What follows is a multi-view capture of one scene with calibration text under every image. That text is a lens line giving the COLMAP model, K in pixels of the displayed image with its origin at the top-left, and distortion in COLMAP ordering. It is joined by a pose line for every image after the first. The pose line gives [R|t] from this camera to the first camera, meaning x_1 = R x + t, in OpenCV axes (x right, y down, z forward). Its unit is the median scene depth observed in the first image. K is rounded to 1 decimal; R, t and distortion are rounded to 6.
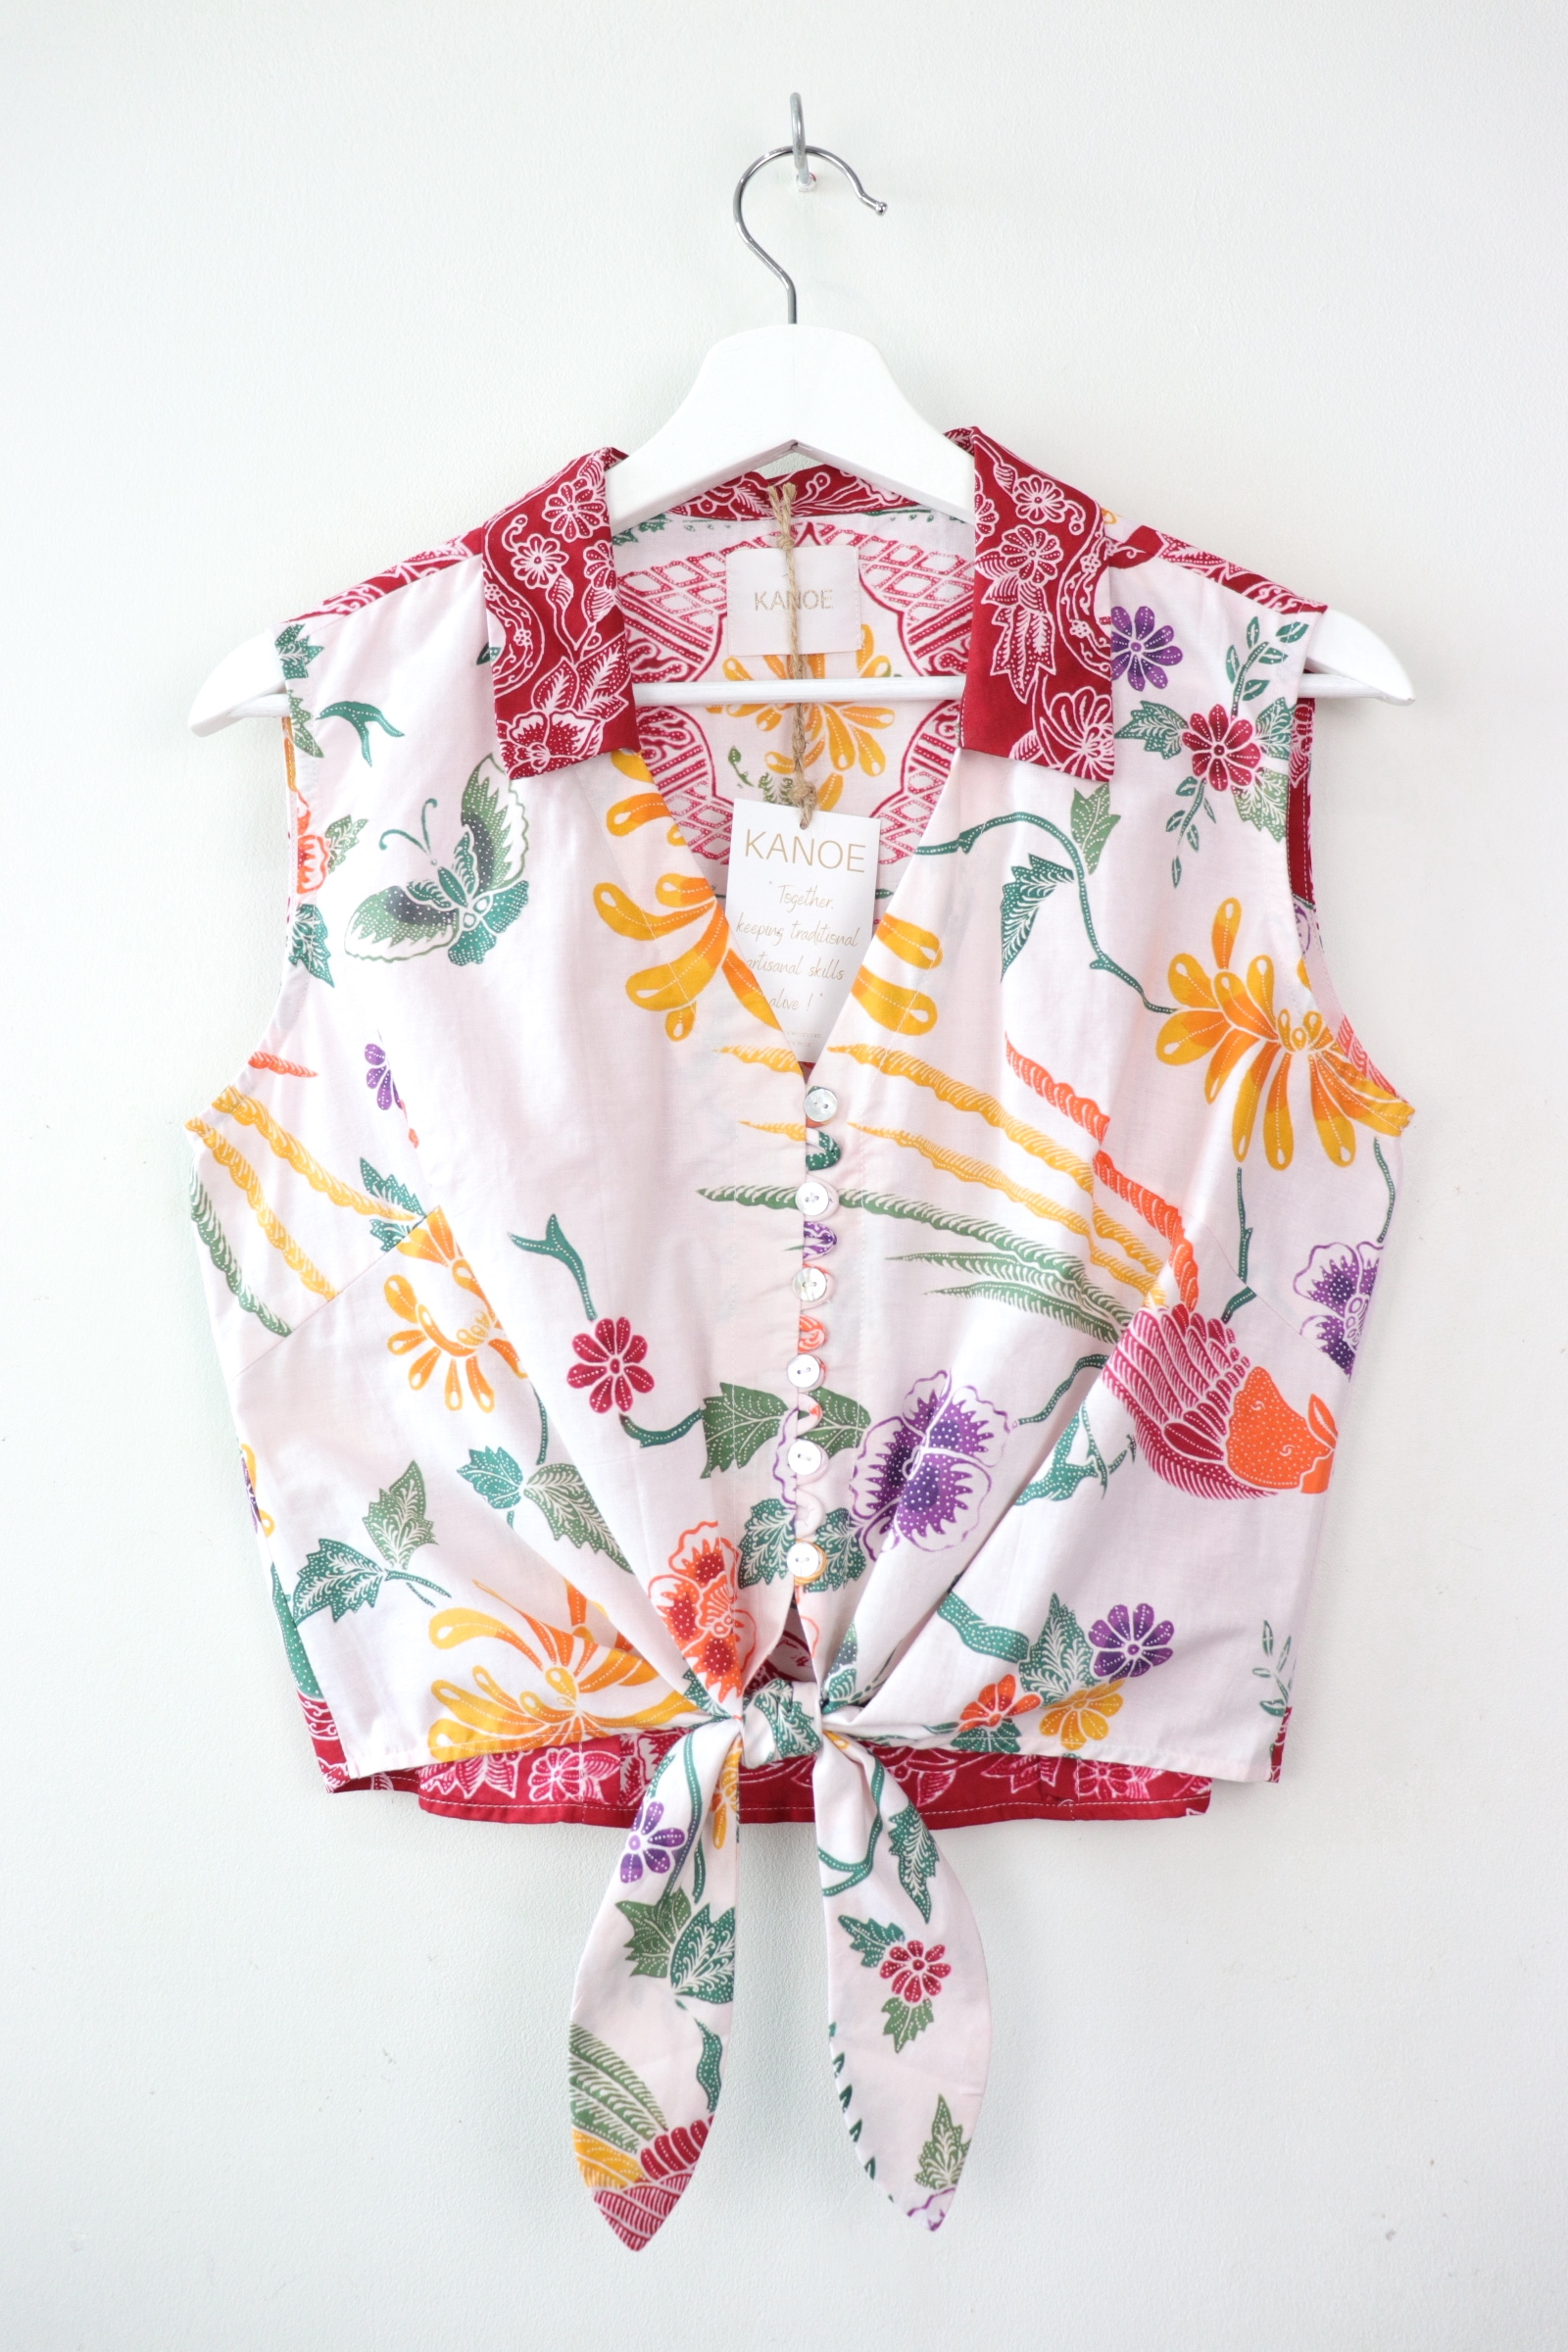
lens RADIAL K [[2011.4, 0, 786.1], [0, 2011.4, 1155.5], [0, 0, 1]] dist [-0.131604, 0.070596]
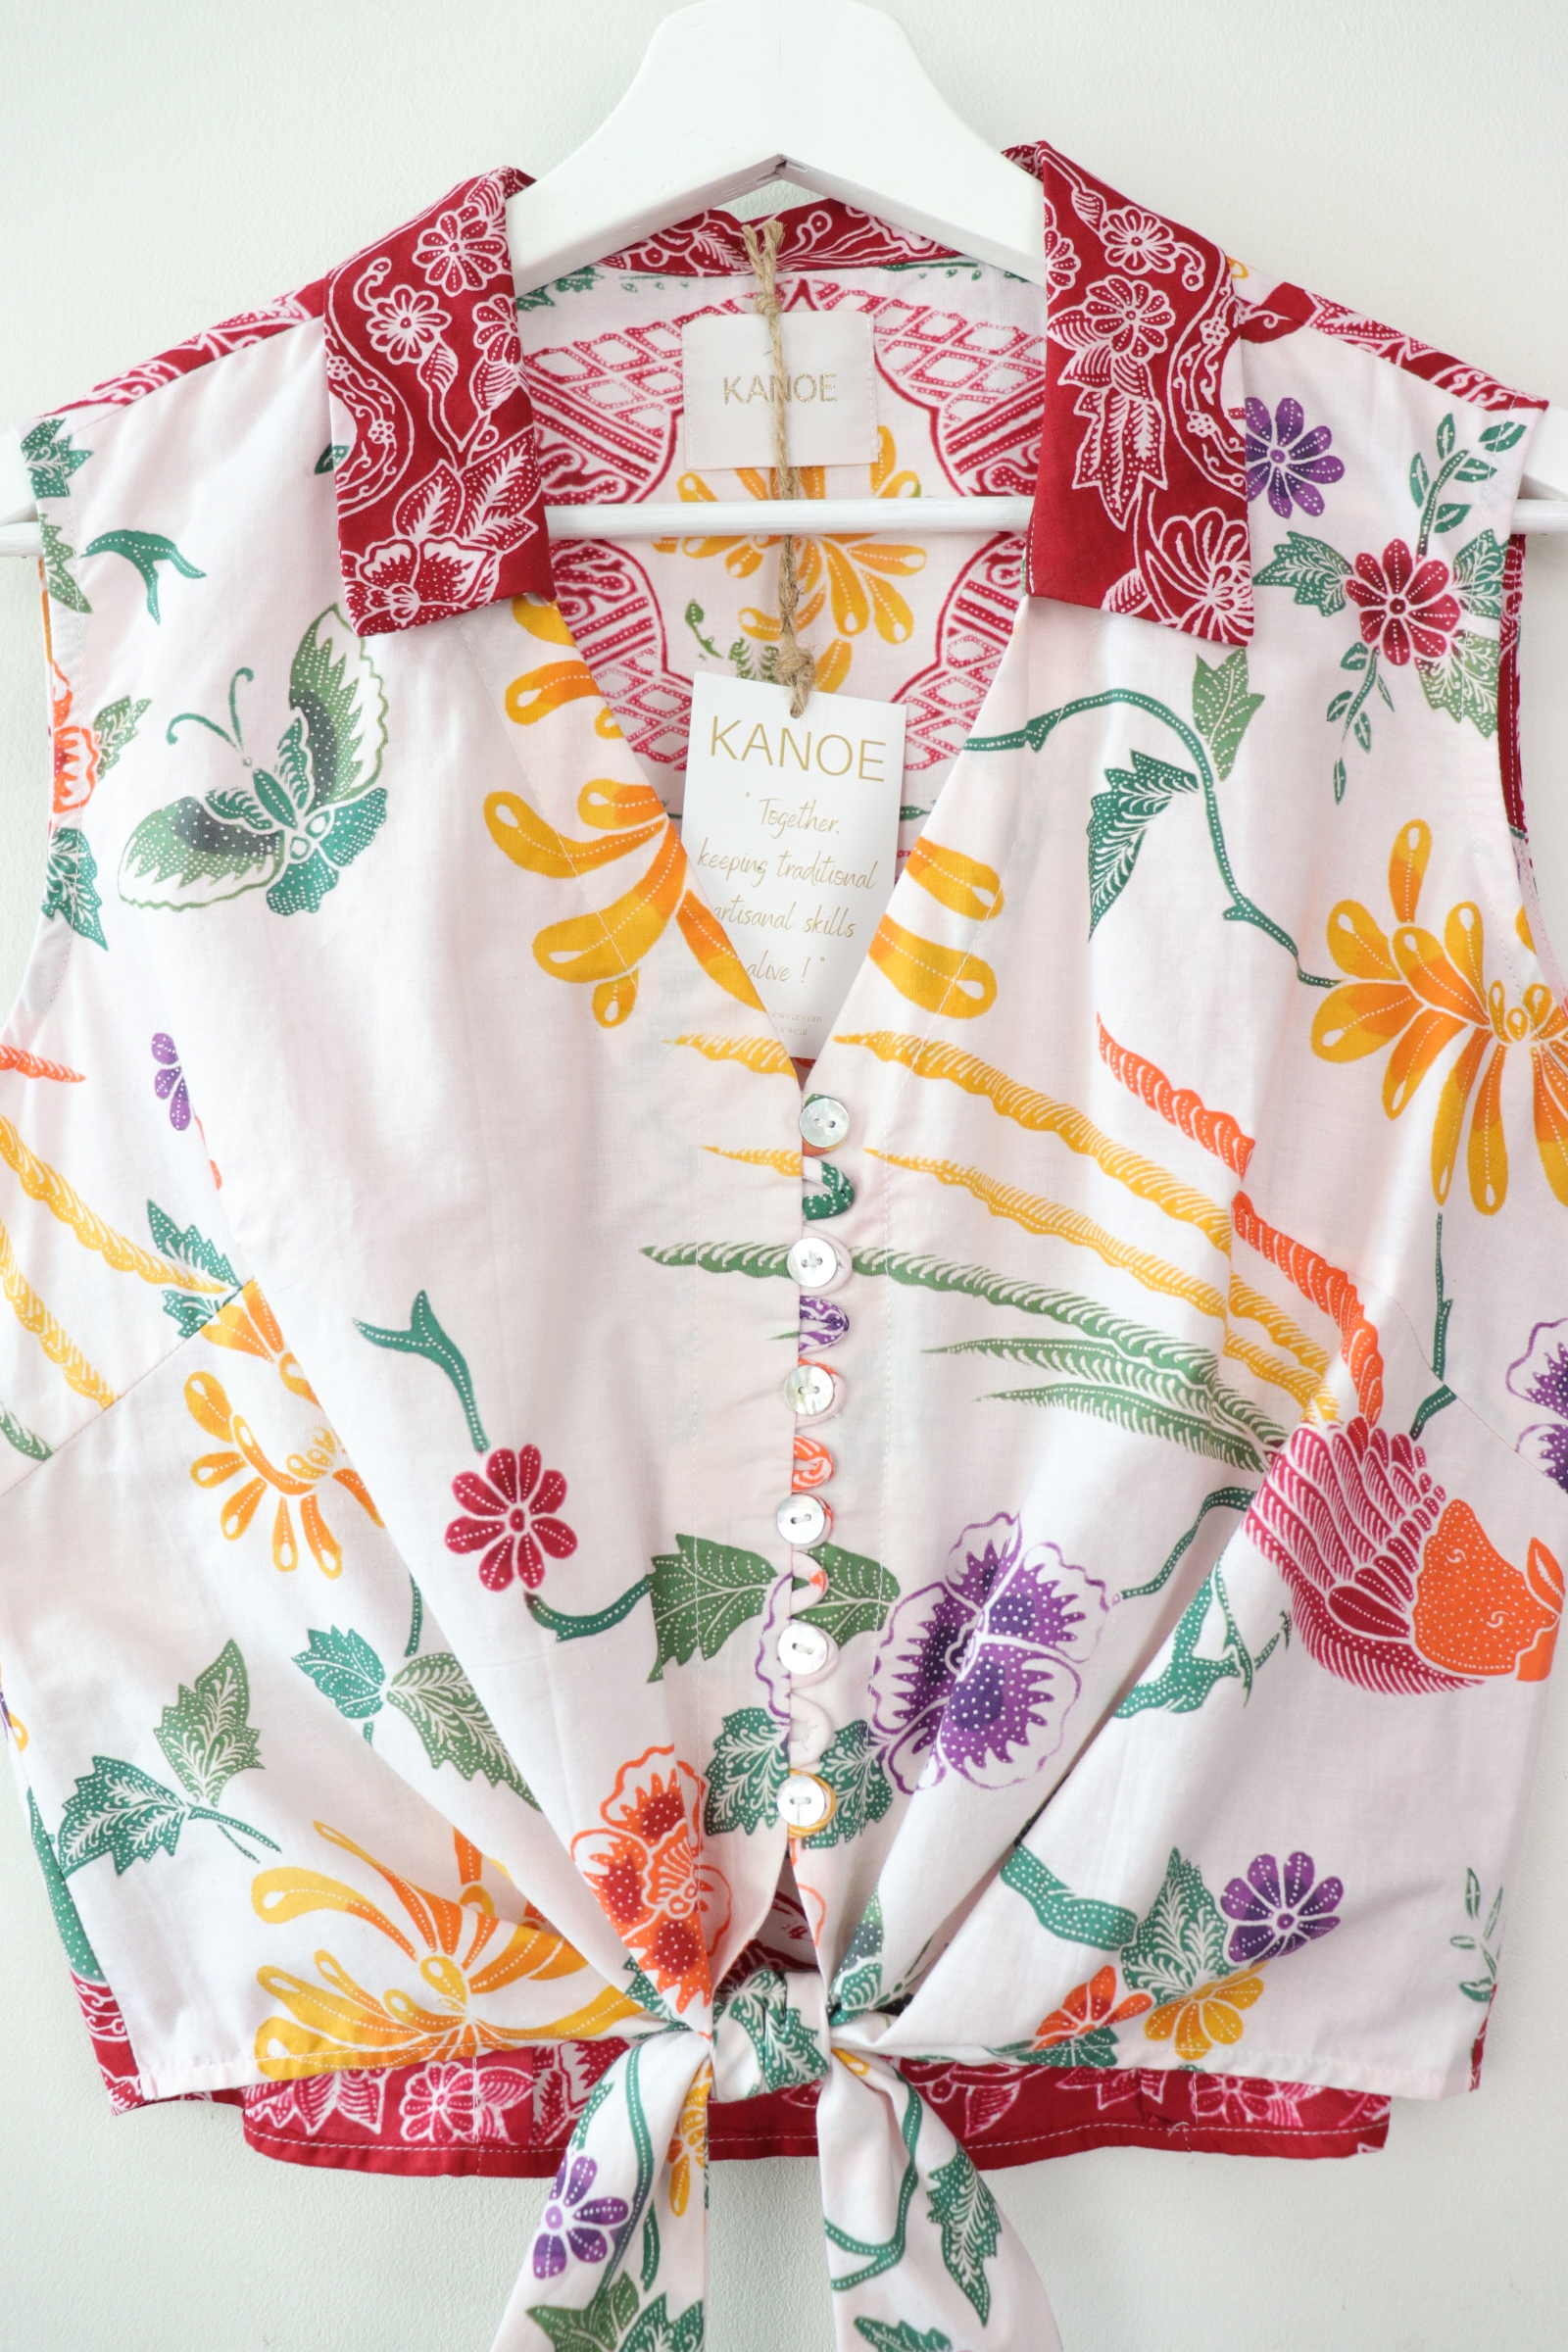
lens RADIAL K [[2011.4, 0, 776.8], [0, 2011.4, 1185.0], [0, 0, 1]] dist [-0.131604, 0.070596]
pose [[0.999836, -0.002630, 0.017933, -0.010773], [0.002326, 0.999853, 0.016984, -0.015374], [-0.017975, -0.016940, 0.999695, 0.325196]]
